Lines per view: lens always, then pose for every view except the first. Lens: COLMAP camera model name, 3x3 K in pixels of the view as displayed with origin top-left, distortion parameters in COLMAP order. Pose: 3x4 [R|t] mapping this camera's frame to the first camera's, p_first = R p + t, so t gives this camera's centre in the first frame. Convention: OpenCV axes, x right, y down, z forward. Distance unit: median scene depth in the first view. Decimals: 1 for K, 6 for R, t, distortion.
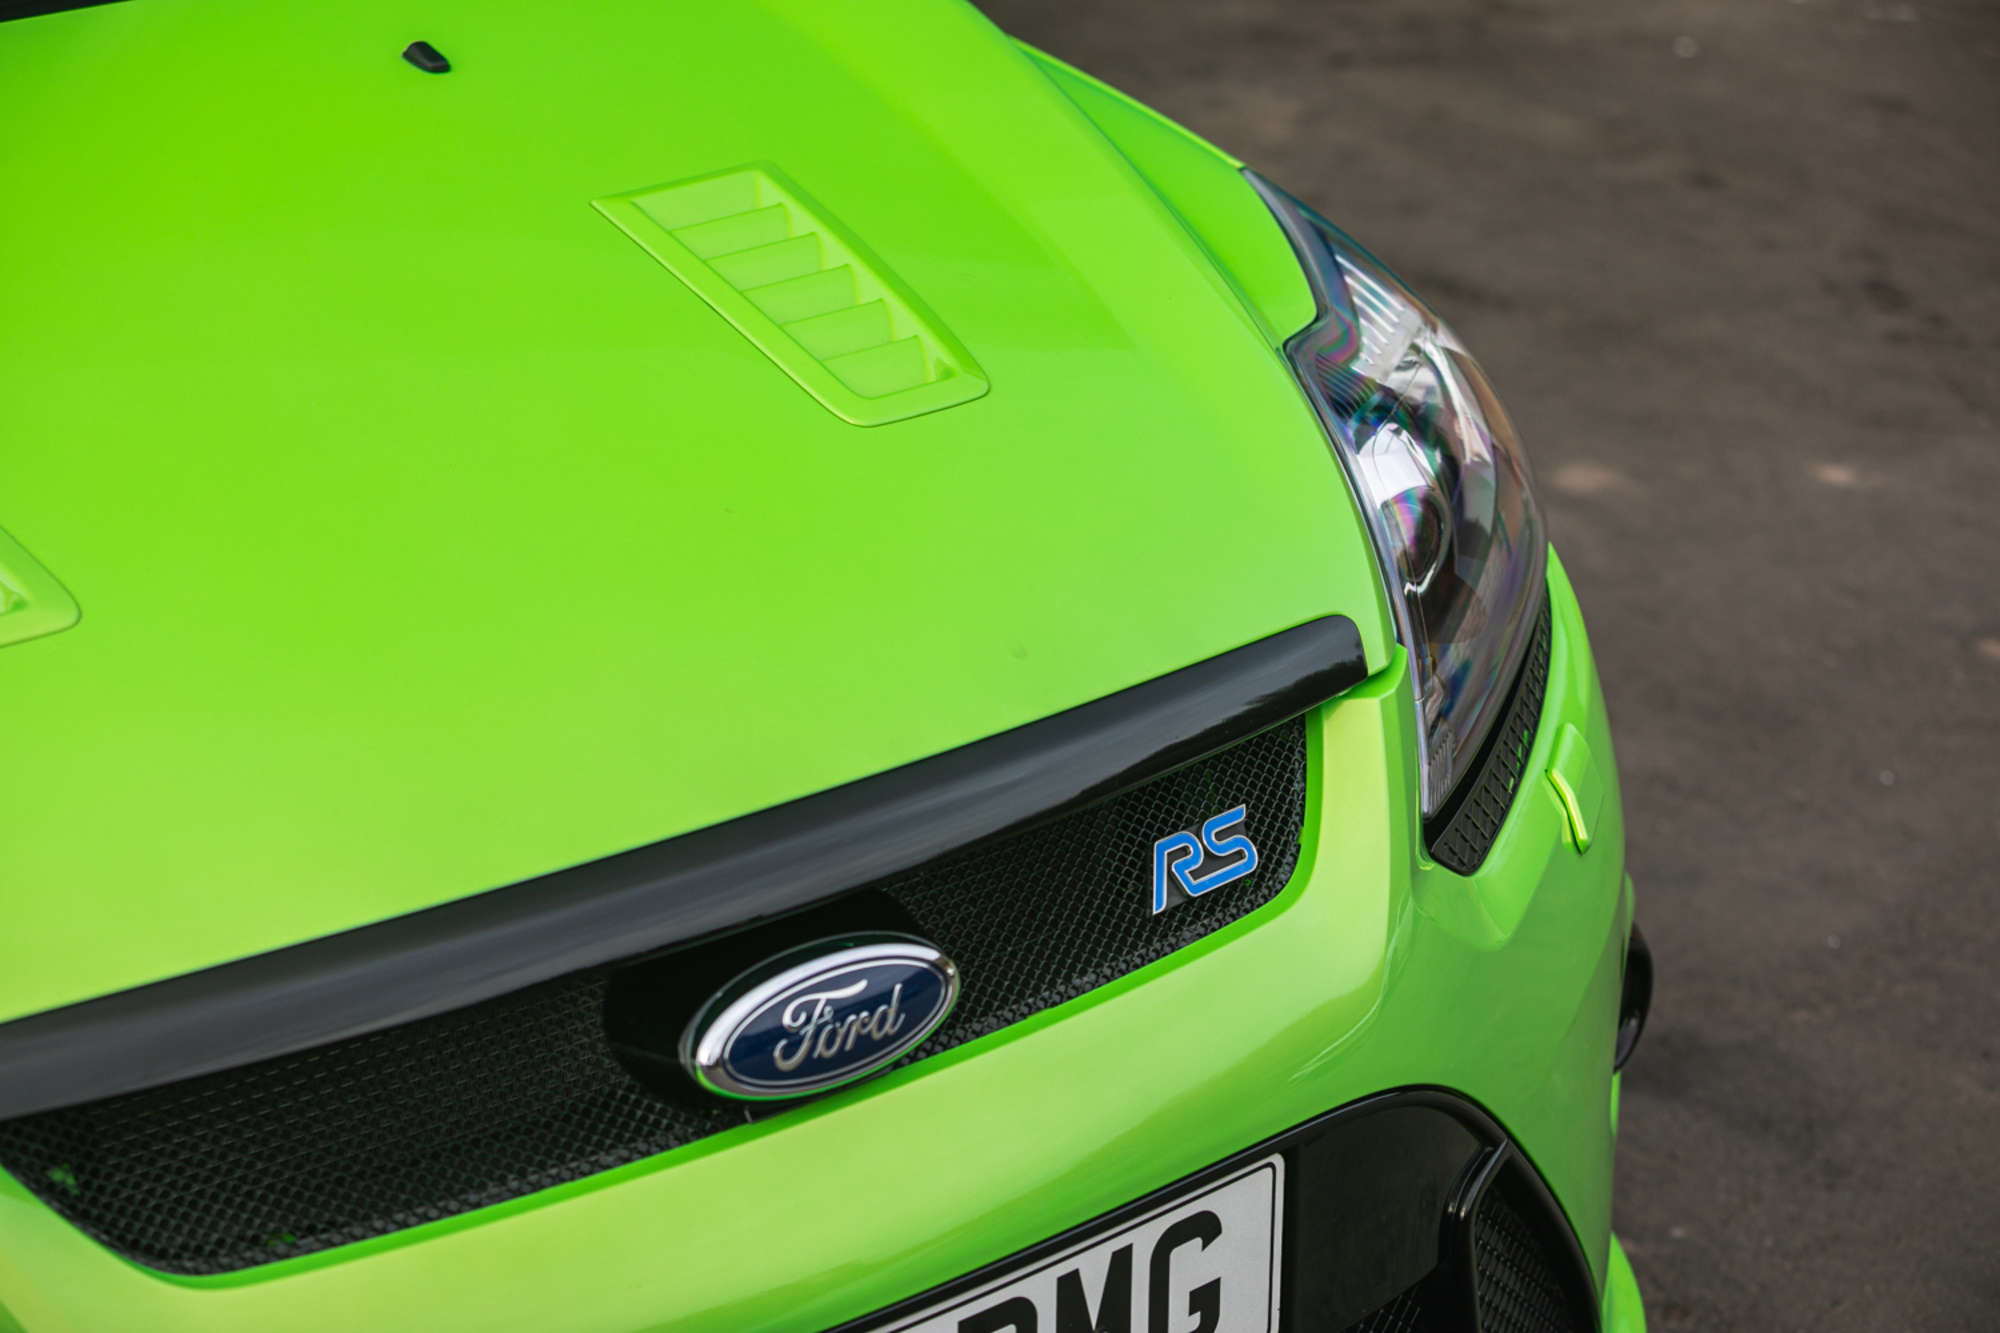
lens RADIAL K [[4388.3, 0, 1000.6], [0, 4388.3, 665.6], [0, 0, 1]] dist [-0.322851, 0.000000]
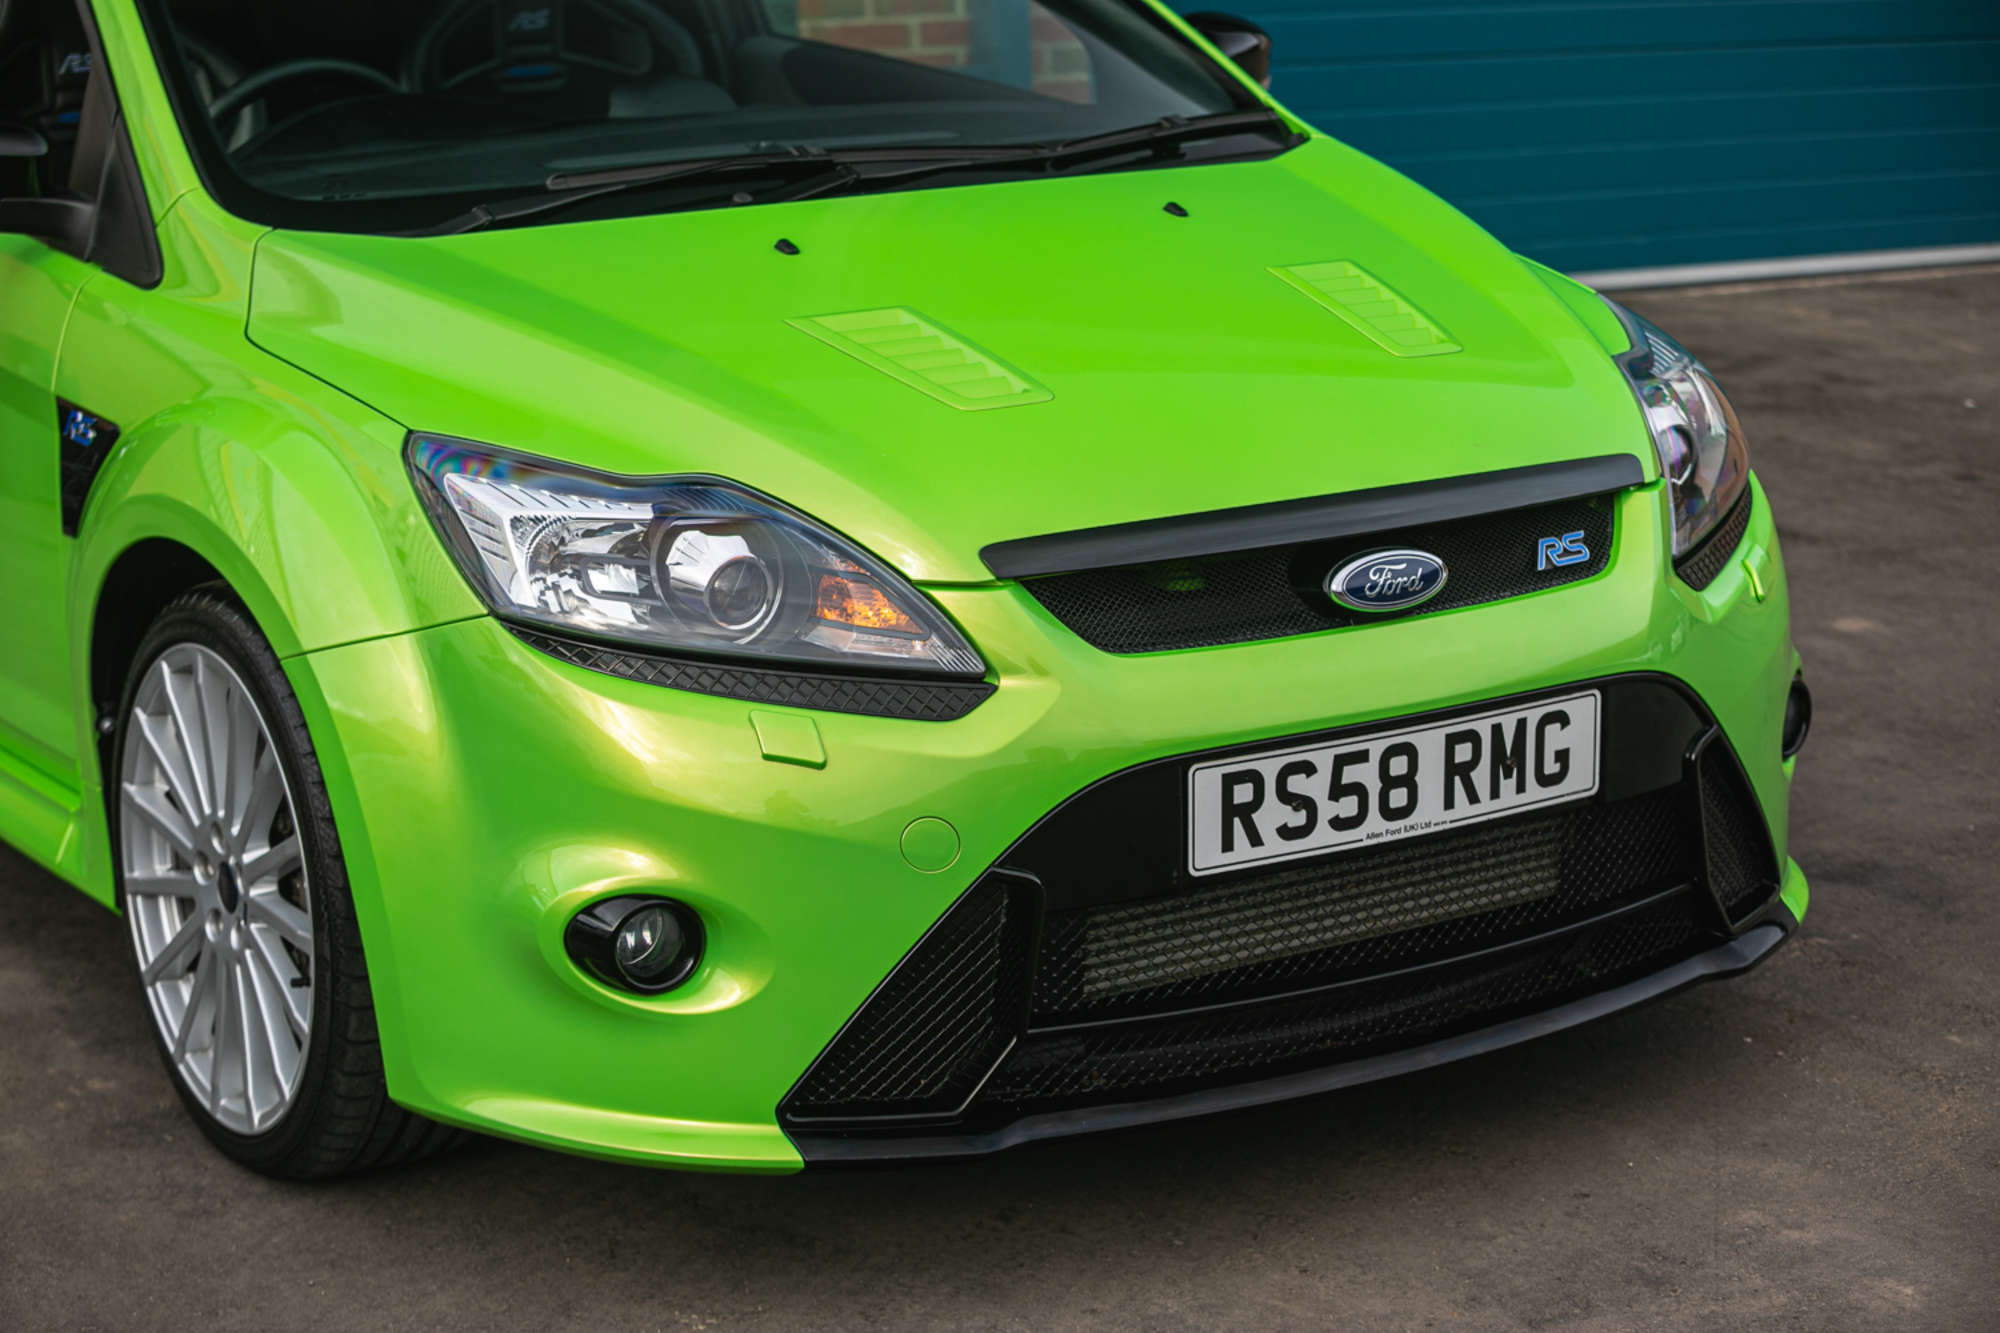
lens RADIAL K [[4388.3, 0, 1006.4], [0, 4388.3, 664.9], [0, 0, 1]] dist [-0.322851, 0.000000]
pose [[0.994597, 0.011611, -0.103159, -0.002285], [-0.025068, 0.991180, -0.130130, 0.322492], [0.100738, 0.132013, 0.986116, -0.927715]]
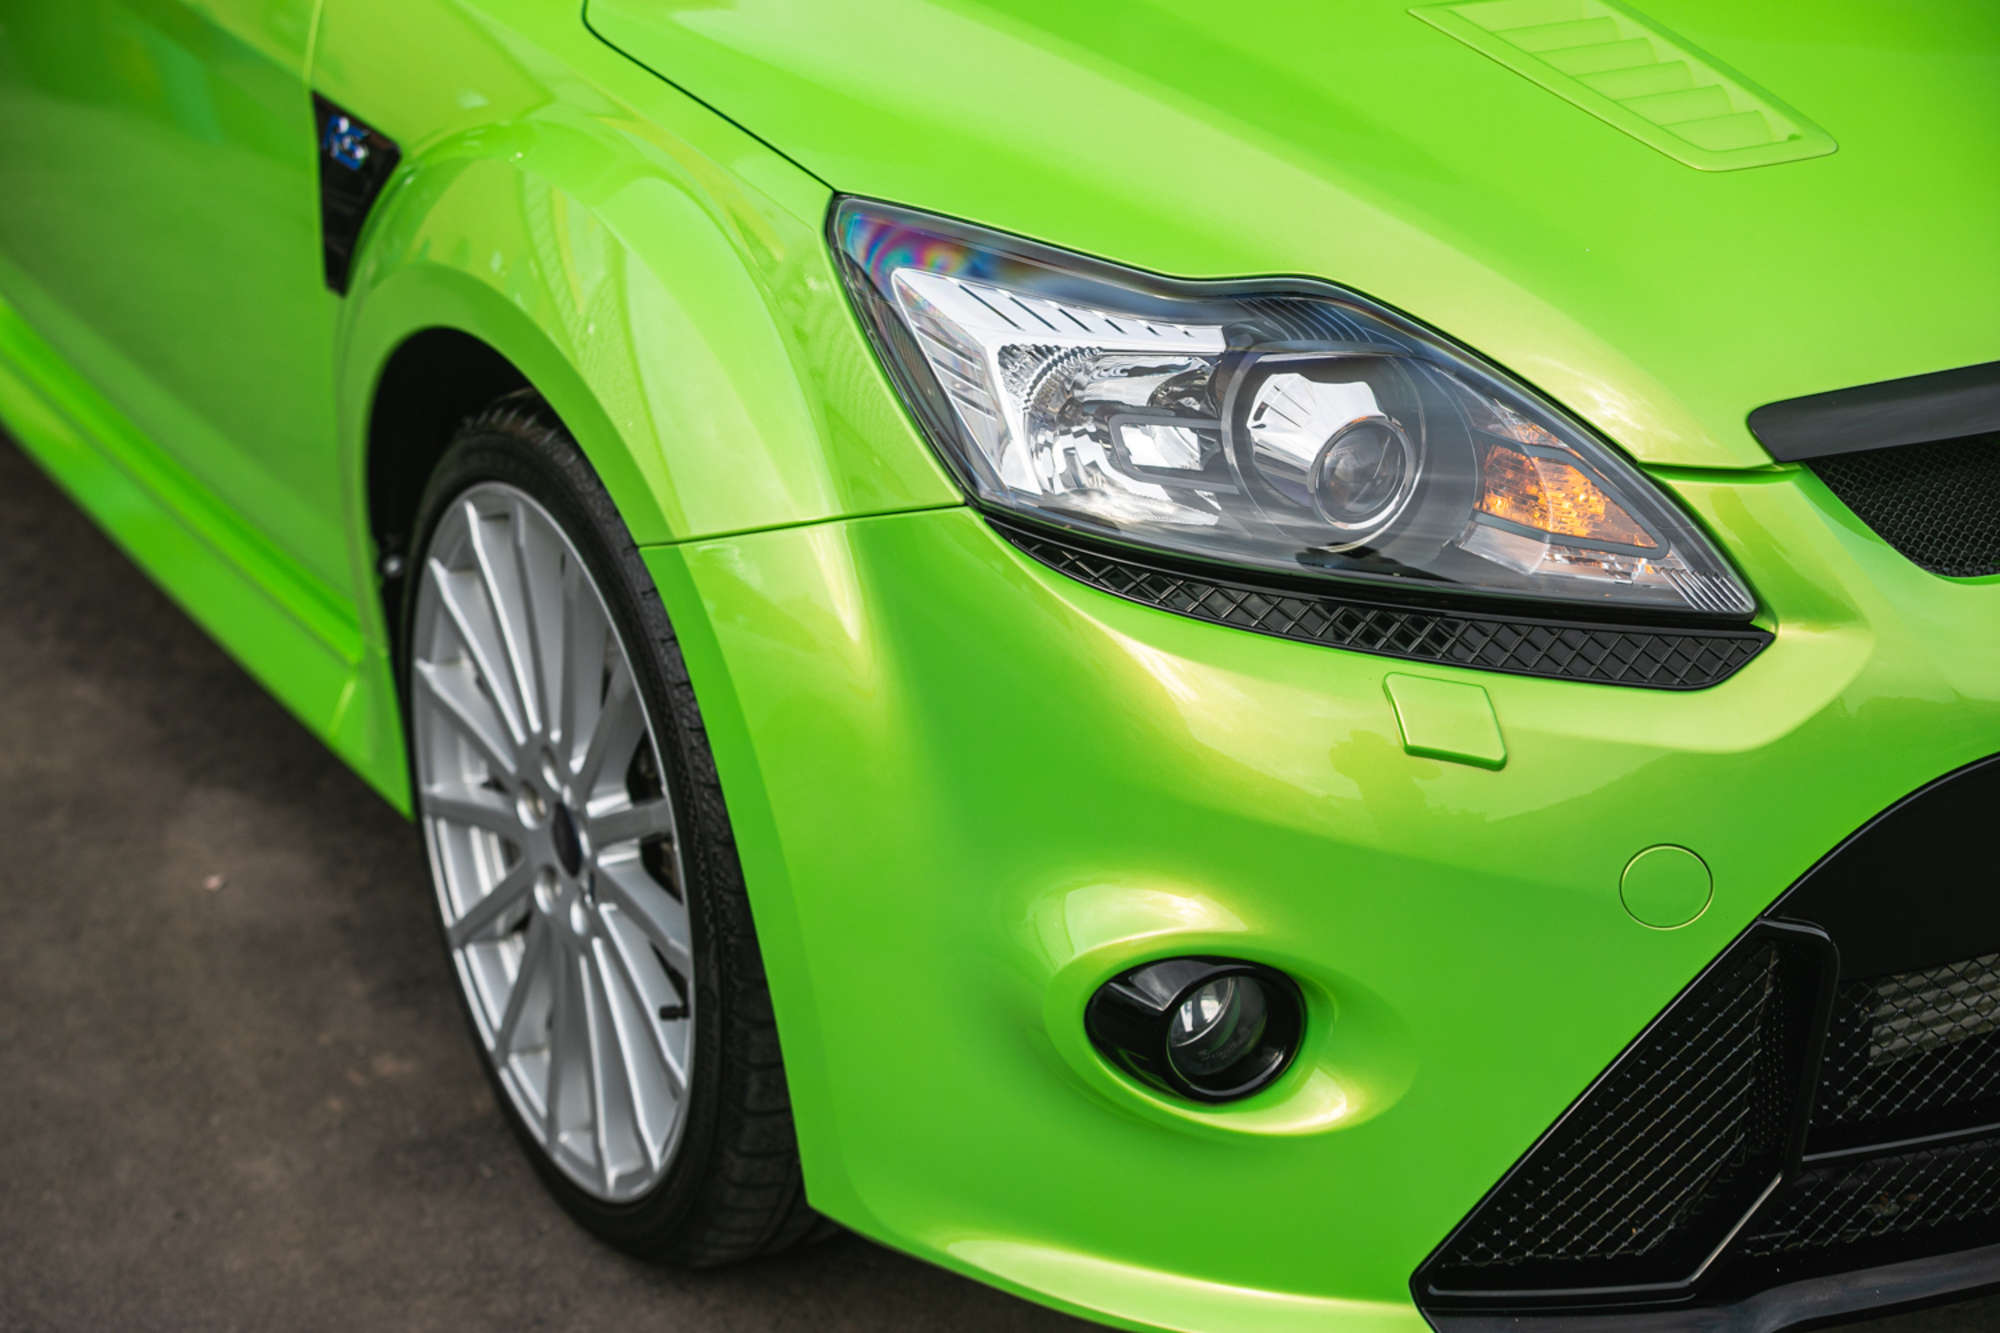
lens RADIAL K [[4388.3, 0, 992.3], [0, 4388.3, 665.2], [0, 0, 1]] dist [-0.322851, 0.000000]
pose [[0.980788, 0.036517, -0.191626, -0.158631], [-0.036503, 0.999327, 0.003606, 0.127839], [0.191629, 0.003458, 0.981461, -0.350672]]
